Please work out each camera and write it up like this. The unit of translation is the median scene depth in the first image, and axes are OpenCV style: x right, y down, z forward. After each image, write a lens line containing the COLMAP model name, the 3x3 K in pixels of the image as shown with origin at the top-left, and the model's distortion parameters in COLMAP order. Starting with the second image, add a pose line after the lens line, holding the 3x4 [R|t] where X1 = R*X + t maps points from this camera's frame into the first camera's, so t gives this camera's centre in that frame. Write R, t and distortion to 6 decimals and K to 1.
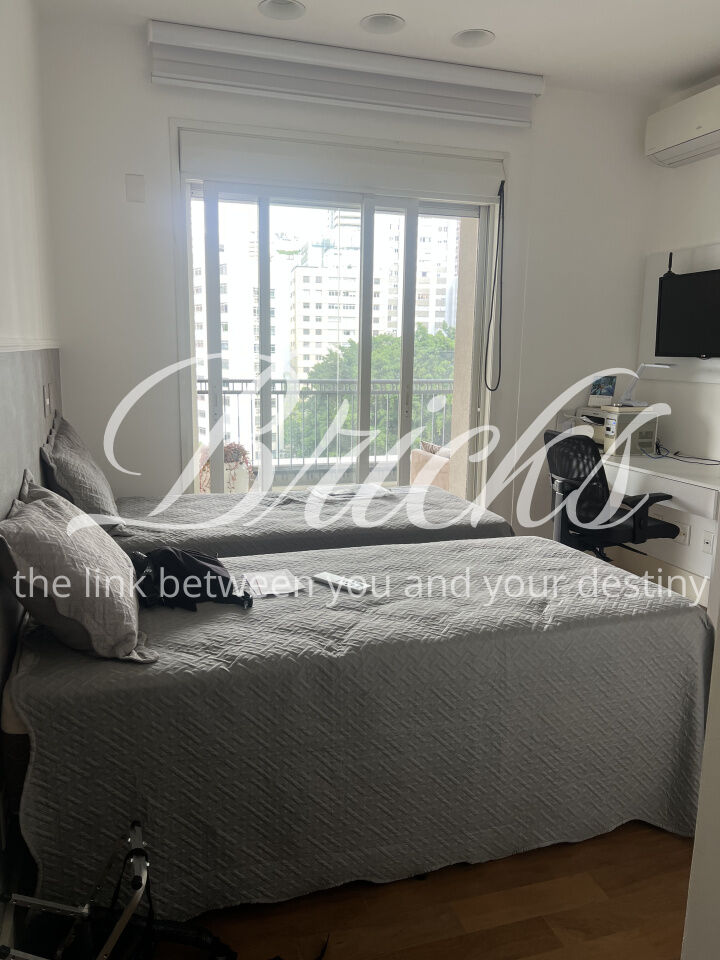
lens RADIAL K [[727.9, 0, 360.0], [0, 727.9, 480.0], [0, 0, 1]] dist [-0.000421, 0.000920]
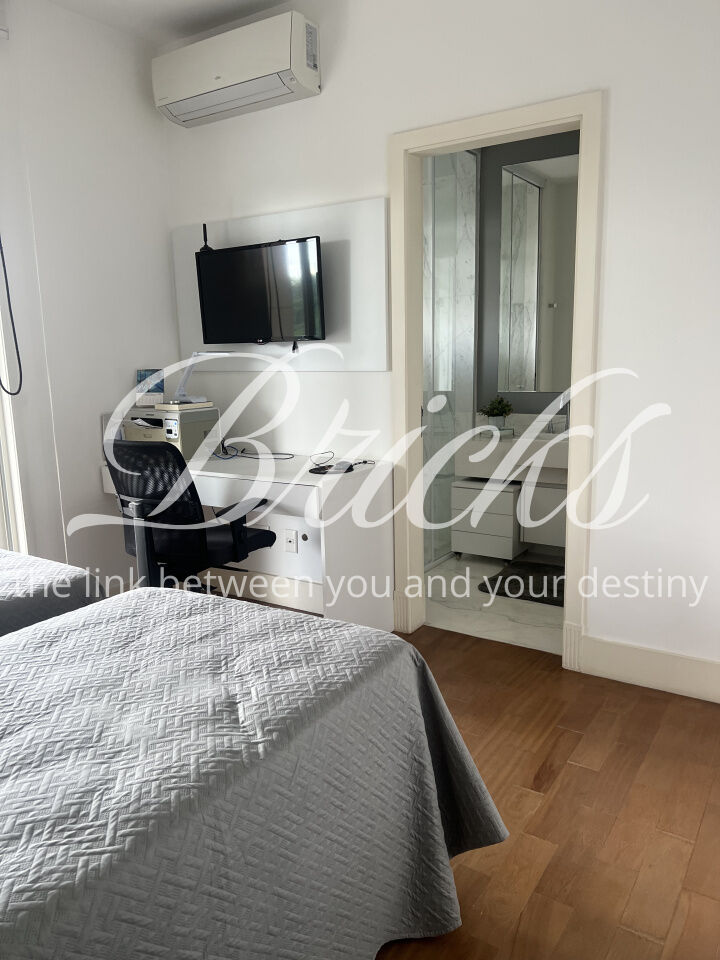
lens RADIAL K [[724.1, 0, 359.7], [0, 724.1, 486.9], [0, 0, 1]] dist [0.063100, -0.068304]
pose [[0.774671, -0.147941, 0.614815, -0.017205], [0.145641, 0.987852, 0.054196, -0.023364], [-0.615364, 0.047559, 0.786807, 0.239097]]
